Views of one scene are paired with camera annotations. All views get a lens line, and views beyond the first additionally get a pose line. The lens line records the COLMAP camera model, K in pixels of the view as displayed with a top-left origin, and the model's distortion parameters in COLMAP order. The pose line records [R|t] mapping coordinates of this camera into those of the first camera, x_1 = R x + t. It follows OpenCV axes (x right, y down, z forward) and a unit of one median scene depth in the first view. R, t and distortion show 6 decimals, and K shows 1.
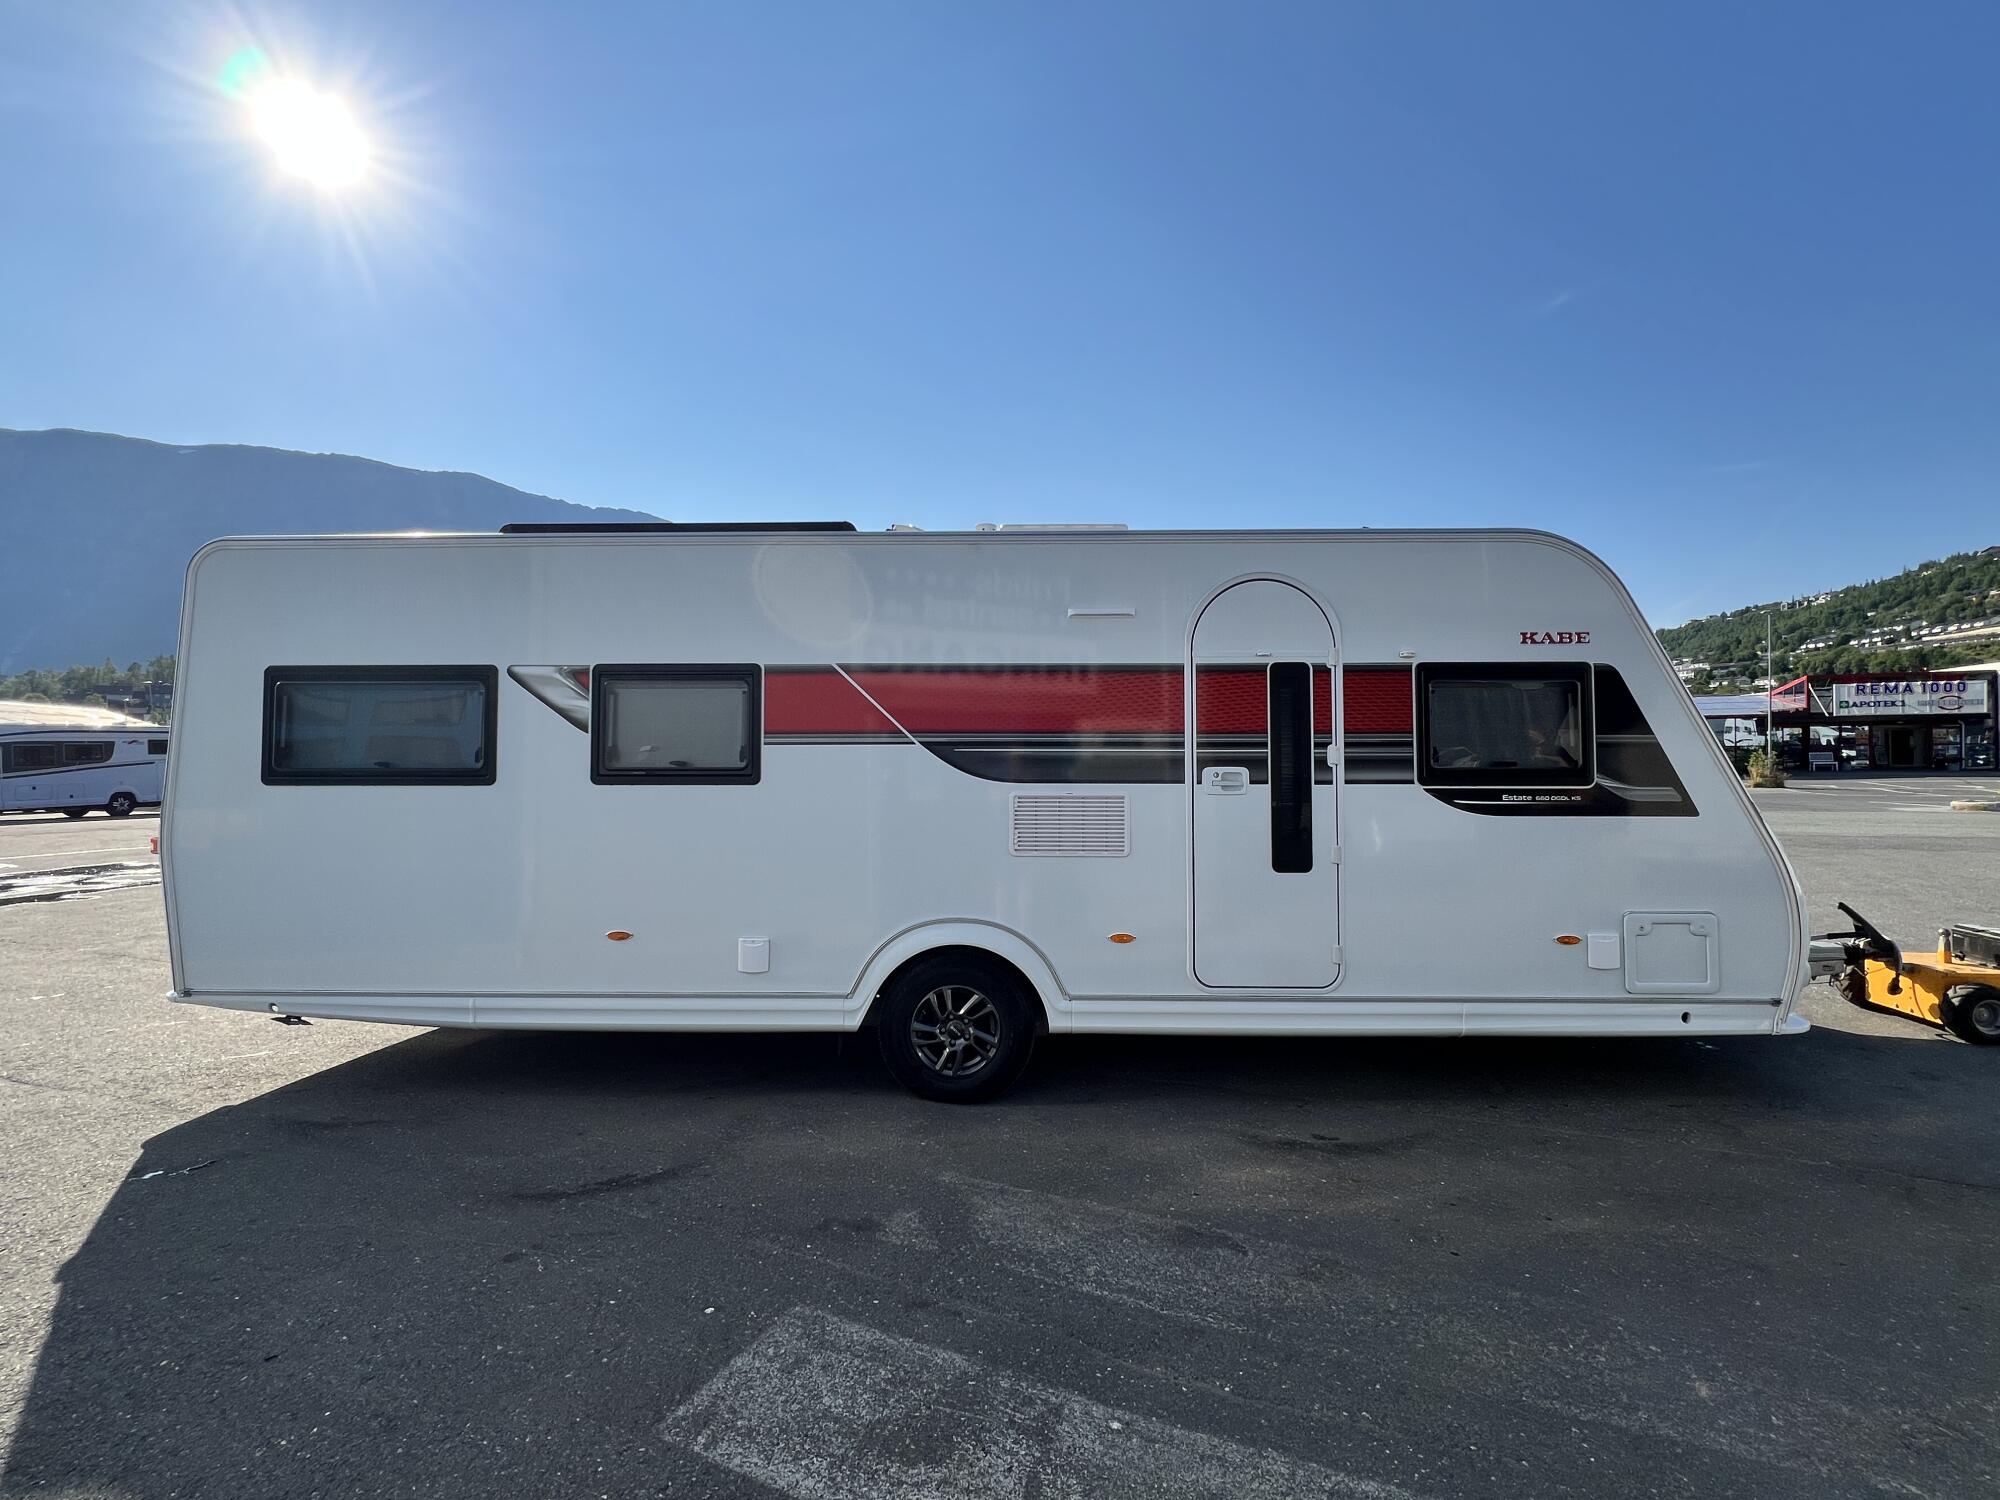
lens RADIAL K [[882.1, 0, 993.3], [0, 882.1, 740.8], [0, 0, 1]] dist [-0.001169, -0.000166]
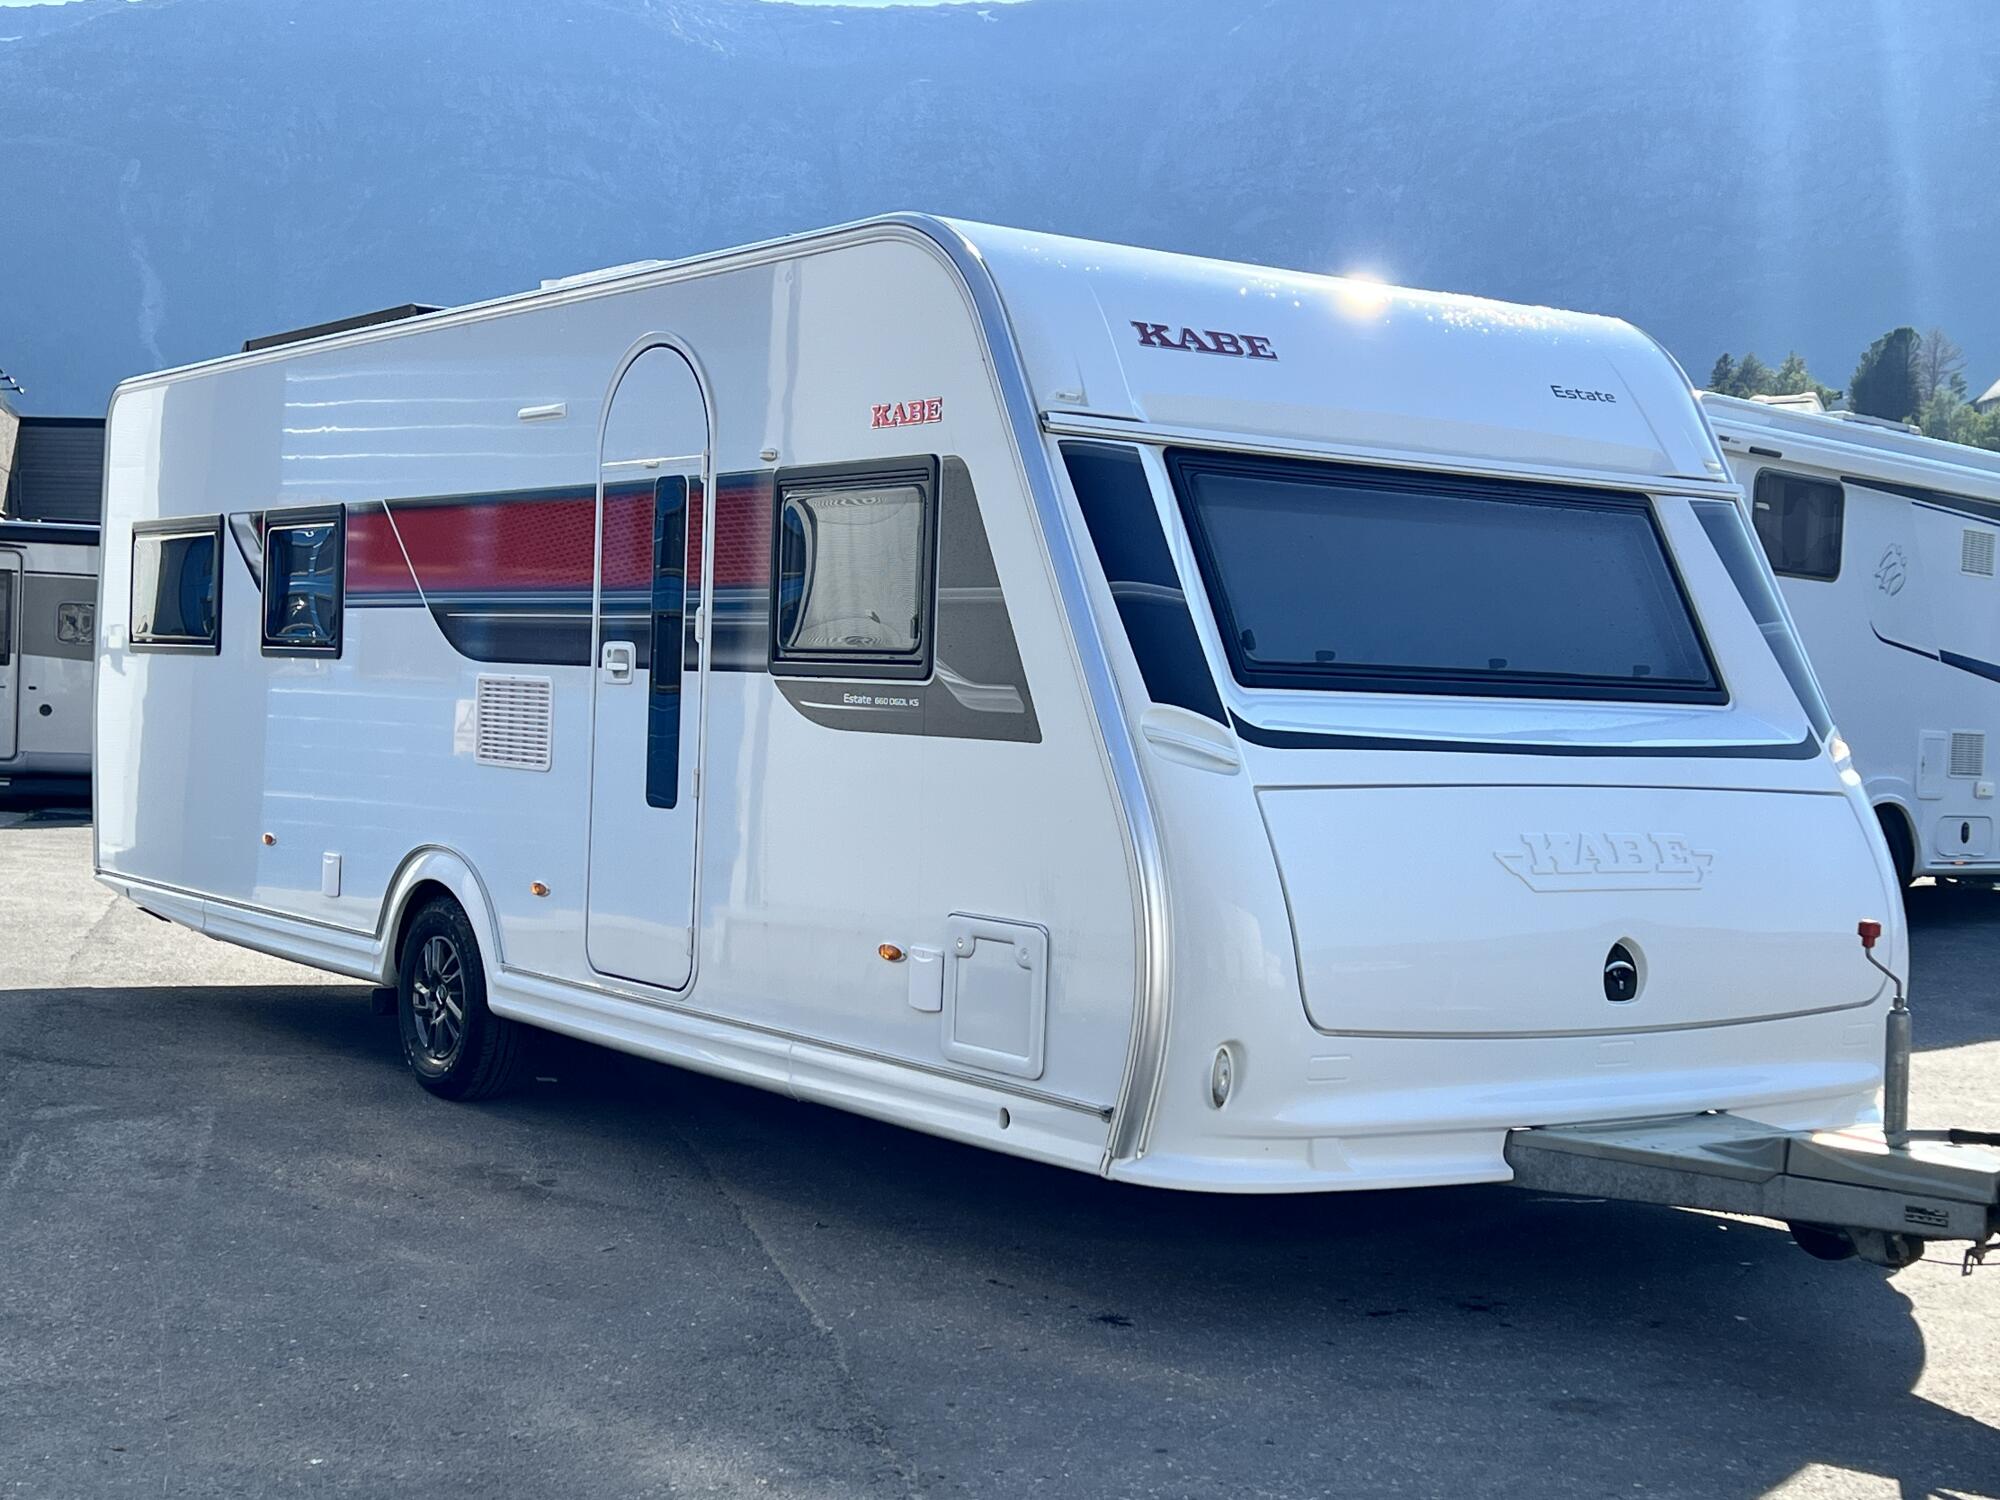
lens RADIAL K [[2784.0, 0, 999.5], [0, 2784.0, 750.2], [0, 0, 1]] dist [0.027465, 0.000000]
pose [[0.594421, 0.039956, -0.803161, 2.085450], [-0.000624, 0.998787, 0.049226, 0.008548], [0.804154, -0.028760, 0.593725, 0.003443]]
